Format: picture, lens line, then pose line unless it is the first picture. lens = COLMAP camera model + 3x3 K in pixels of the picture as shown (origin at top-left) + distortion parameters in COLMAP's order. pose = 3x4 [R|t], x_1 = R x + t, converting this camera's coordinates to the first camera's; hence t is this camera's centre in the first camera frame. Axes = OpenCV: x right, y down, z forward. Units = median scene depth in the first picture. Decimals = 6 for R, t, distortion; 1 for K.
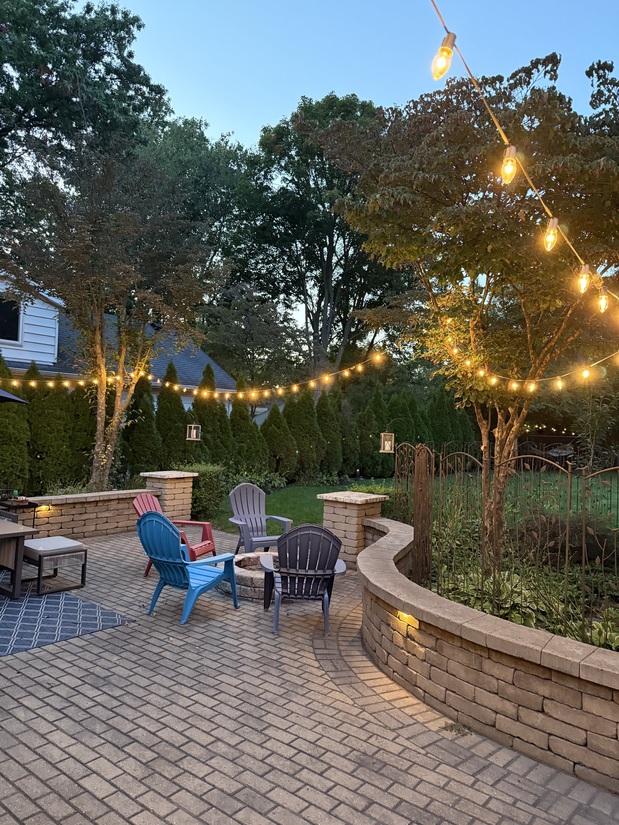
lens RADIAL K [[565.8, 0, 313.7], [0, 565.8, 439.6], [0, 0, 1]] dist [0.040962, -0.066784]
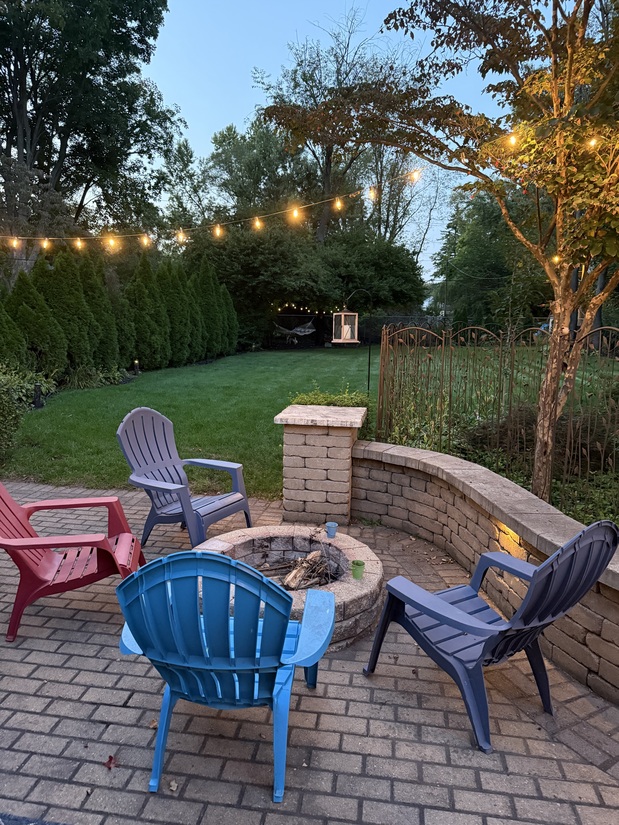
lens RADIAL K [[575.6, 0, 307.4], [0, 575.6, 428.8], [0, 0, 1]] dist [0.012102, -0.024409]
pose [[0.876030, -0.105855, 0.470496, -0.204555], [0.017425, 0.981923, 0.188475, -0.002746], [-0.481942, -0.156912, 0.862039, 0.373519]]
